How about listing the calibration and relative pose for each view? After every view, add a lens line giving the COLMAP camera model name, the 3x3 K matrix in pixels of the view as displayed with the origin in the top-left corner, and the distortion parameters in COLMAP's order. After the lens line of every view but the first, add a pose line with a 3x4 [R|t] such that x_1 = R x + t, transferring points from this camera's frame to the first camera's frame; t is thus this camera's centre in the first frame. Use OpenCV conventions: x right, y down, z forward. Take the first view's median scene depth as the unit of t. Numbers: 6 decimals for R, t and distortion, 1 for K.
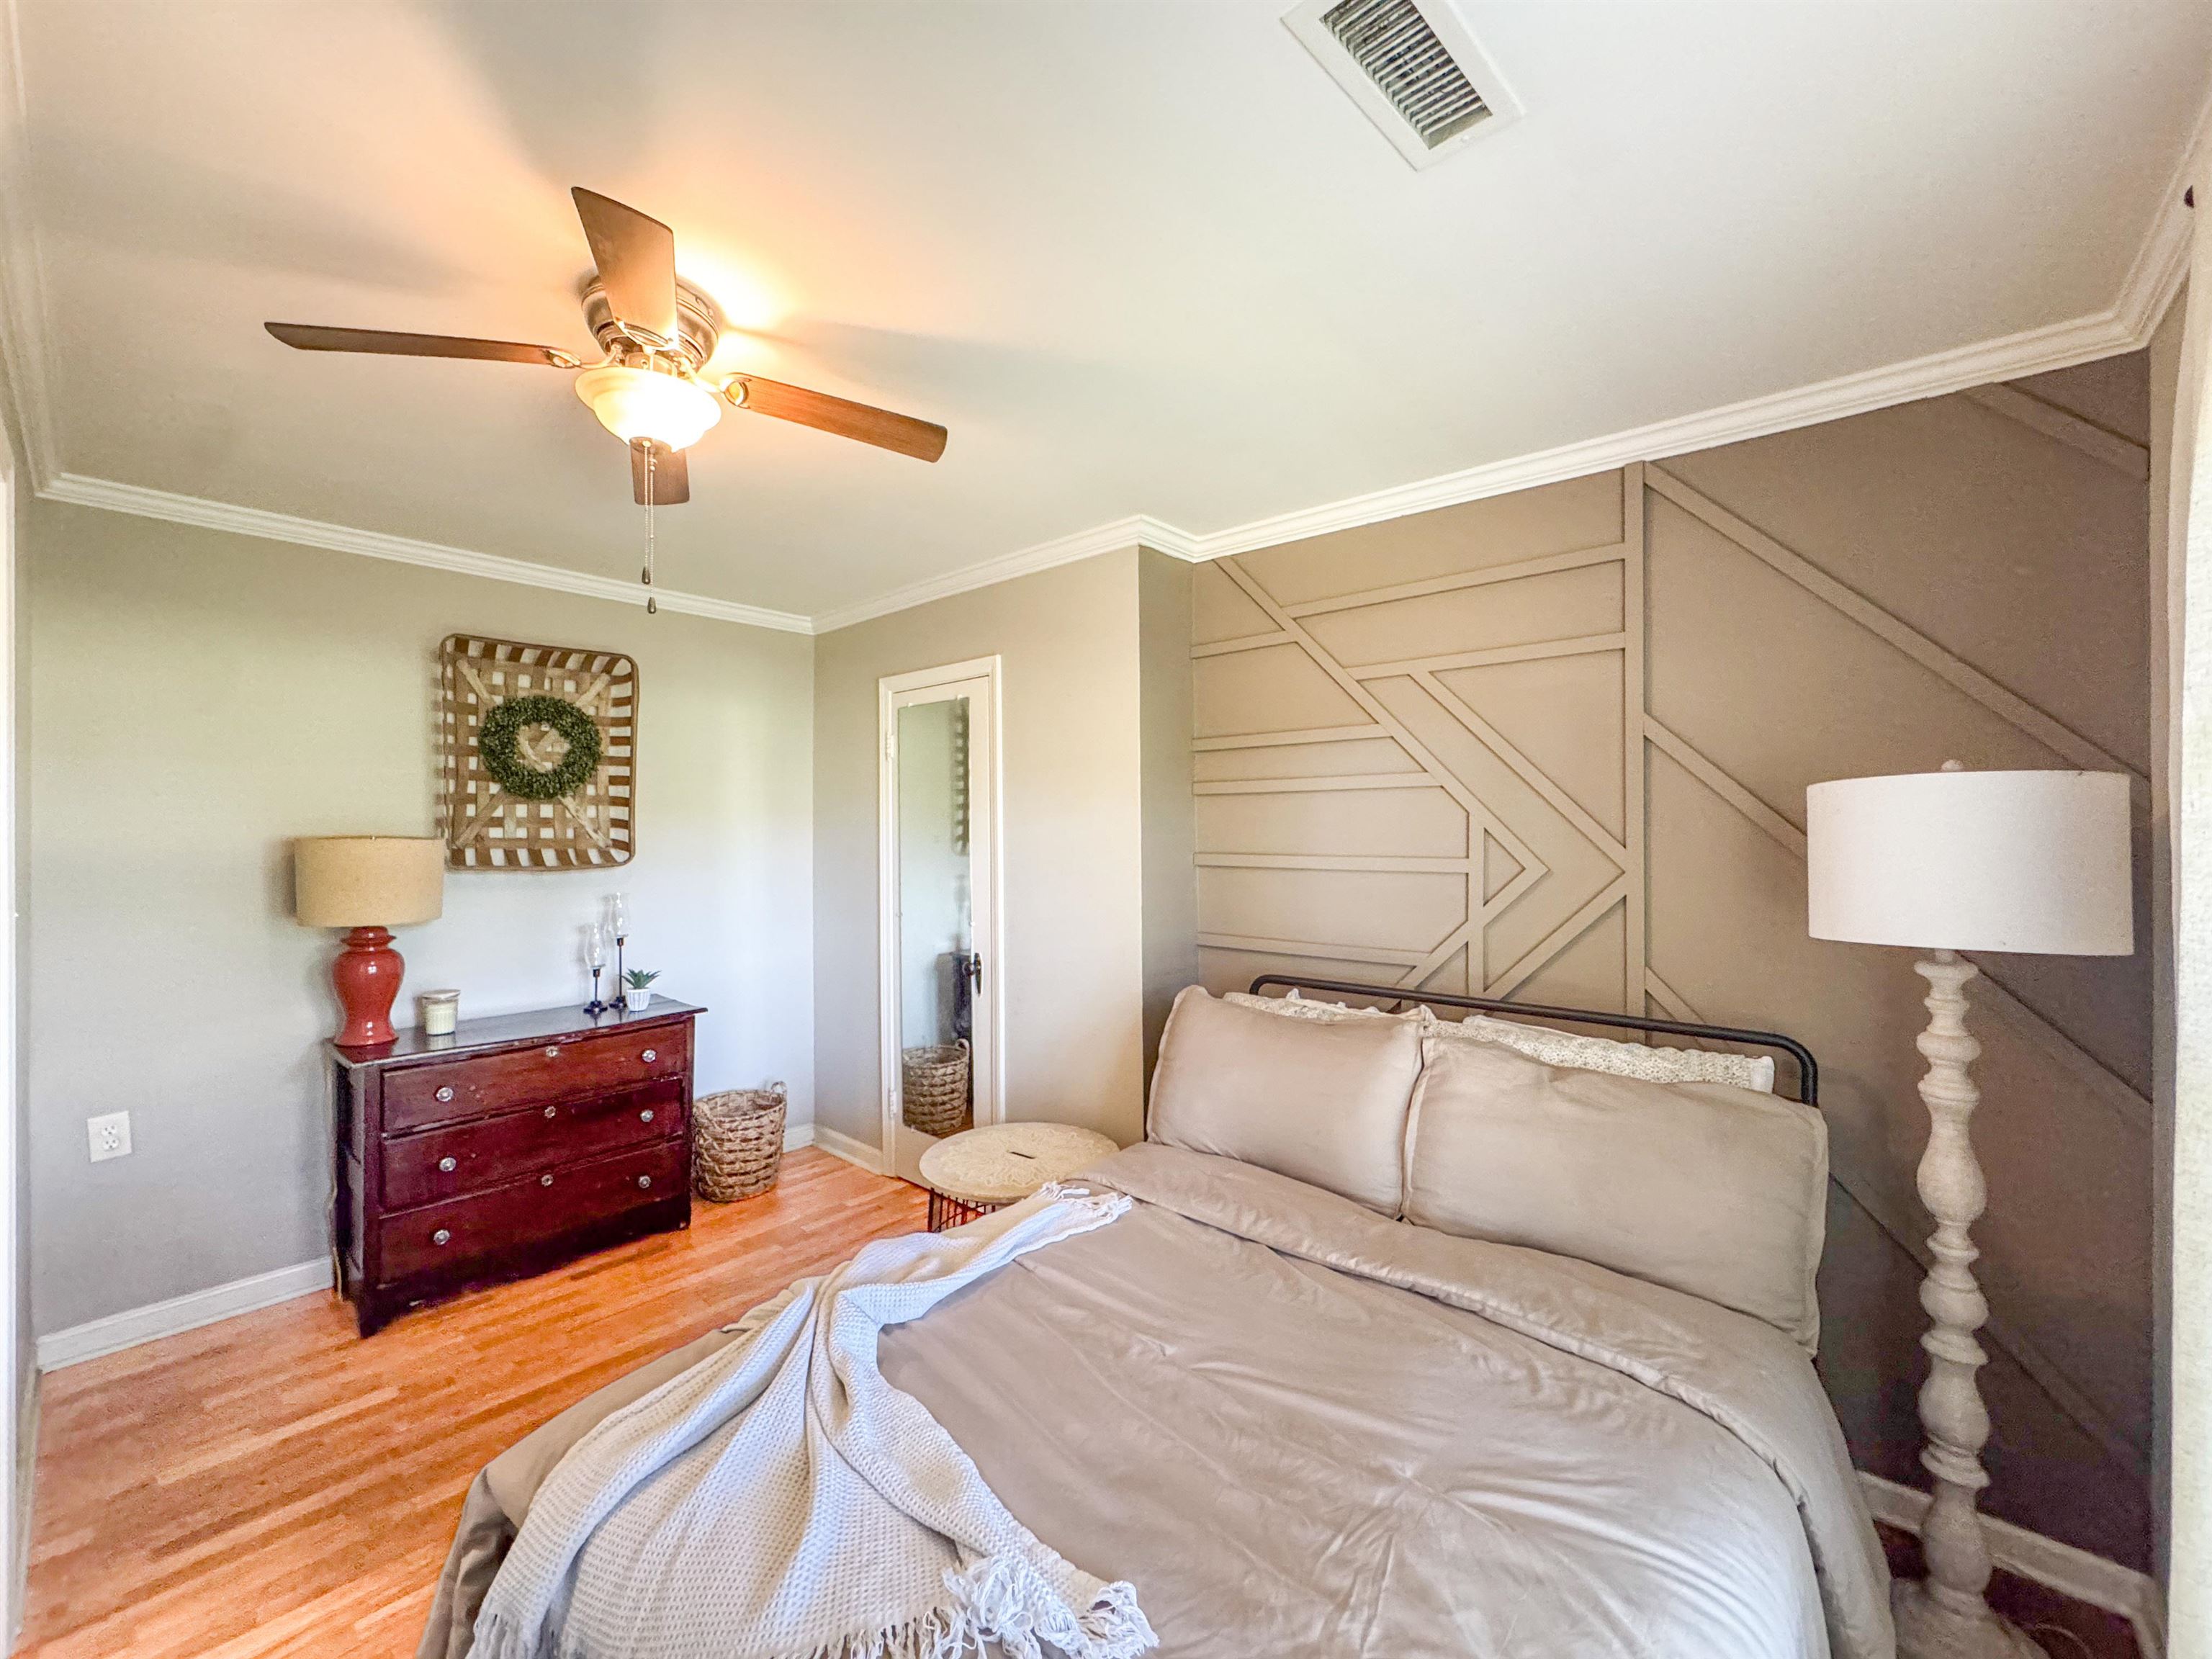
lens RADIAL K [[885.5, 0, 1101.2], [0, 885.5, 833.3], [0, 0, 1]] dist [-0.003102, 0.000628]
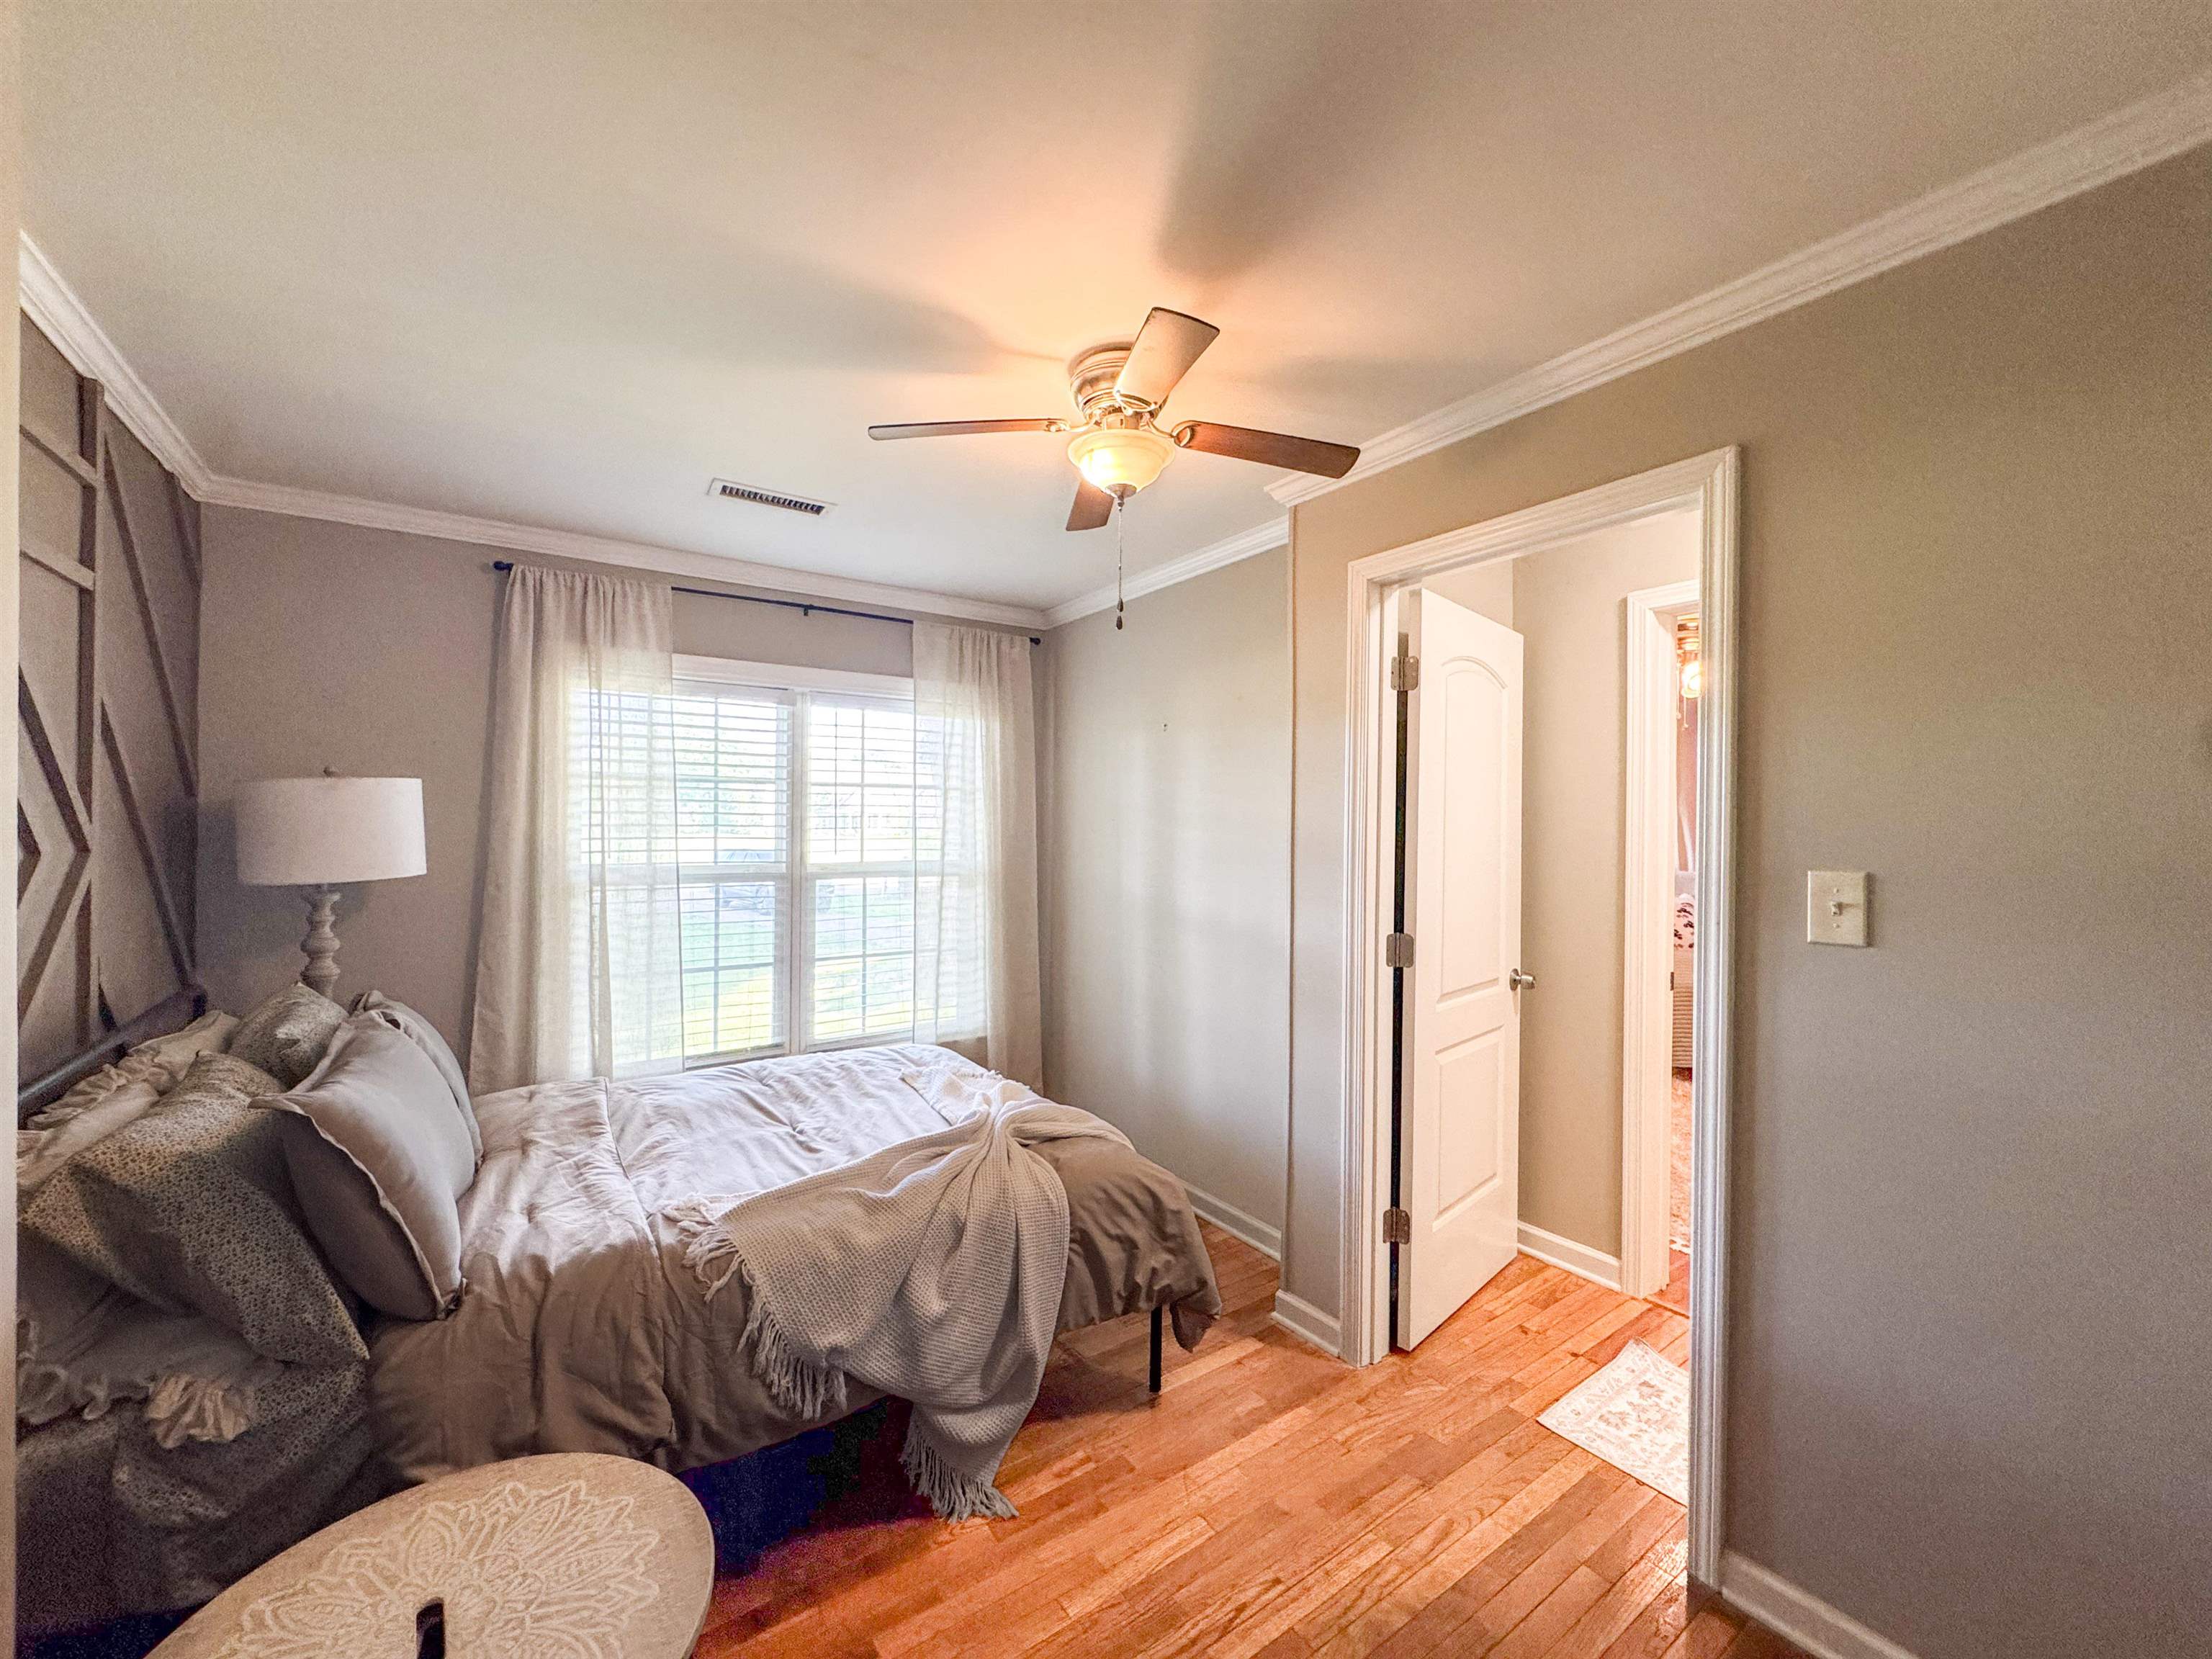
lens RADIAL K [[885.5, 0, 1114.0], [0, 885.5, 824.4], [0, 0, 1]] dist [-0.003102, 0.000628]
pose [[-0.973472, -0.005944, 0.228728, -0.790121], [-0.005685, 0.999982, 0.001790, 0.012965], [-0.228735, 0.000442, -0.973489, 2.200328]]
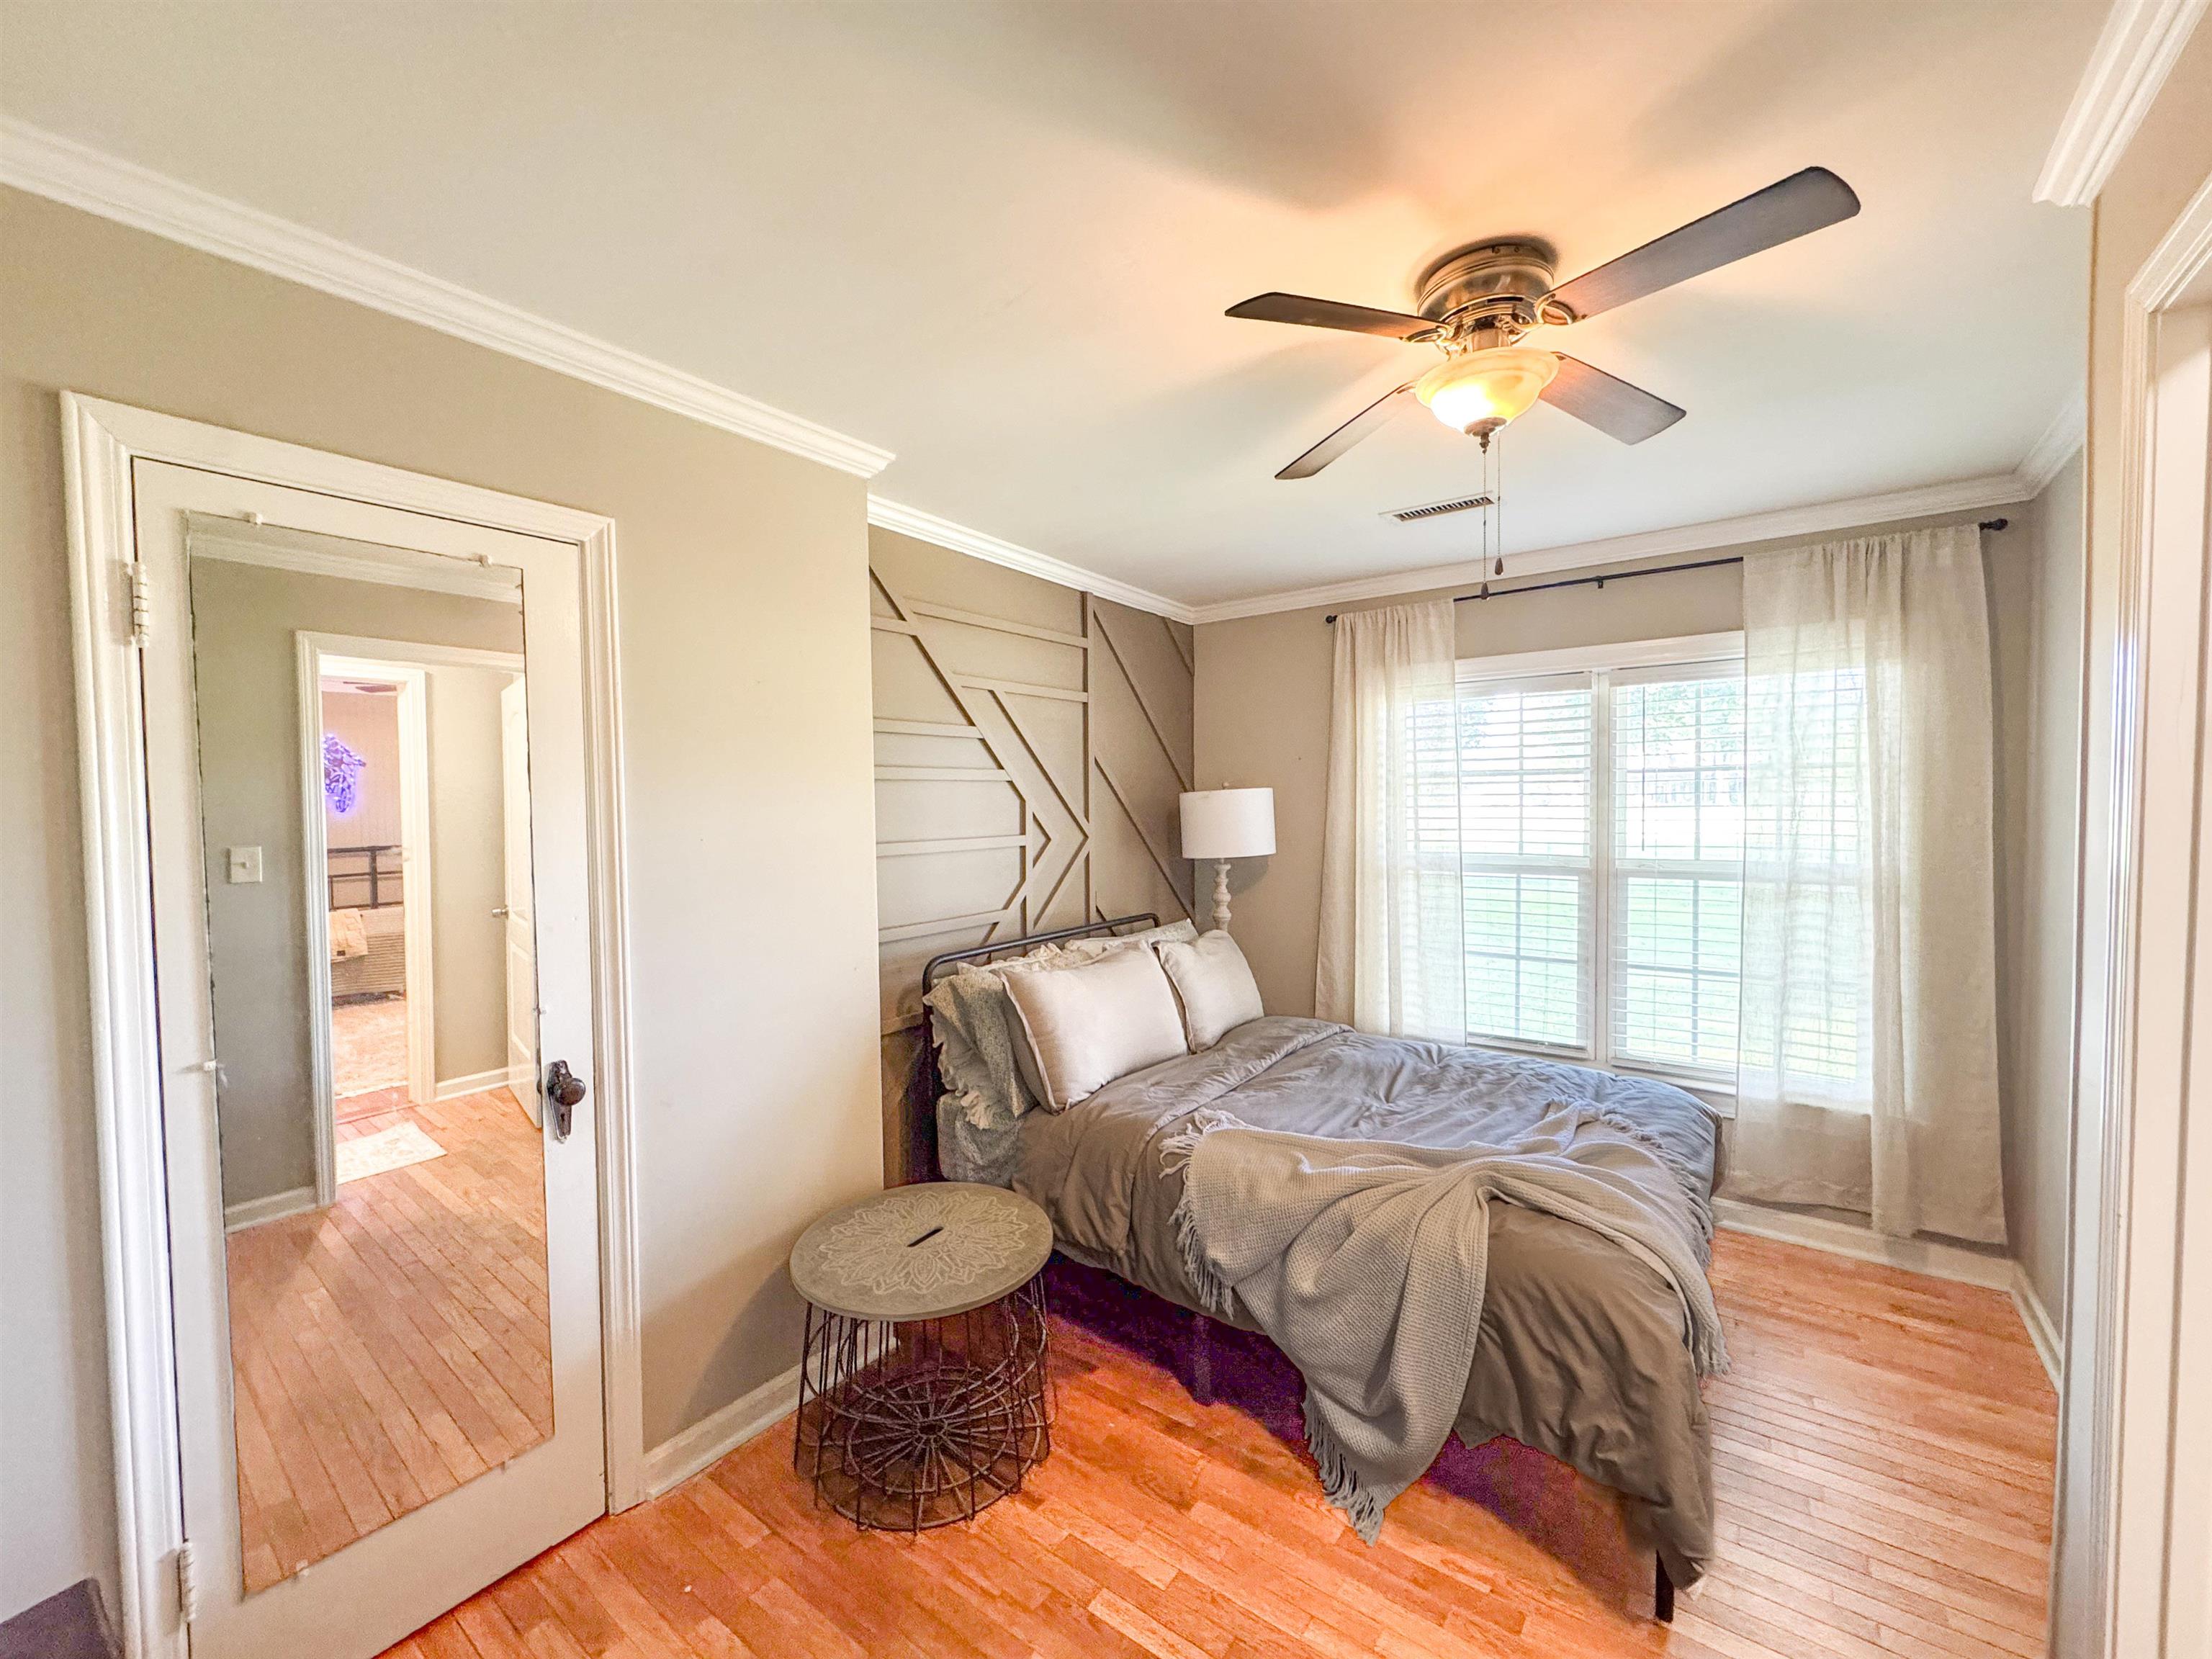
lens RADIAL K [[885.5, 0, 1104.2], [0, 885.5, 827.6], [0, 0, 1]] dist [-0.003102, 0.000628]
pose [[-0.088821, -0.029493, 0.995611, -1.471382], [0.014833, 0.999412, 0.030929, -0.034978], [-0.995937, 0.017515, -0.088331, 1.527032]]
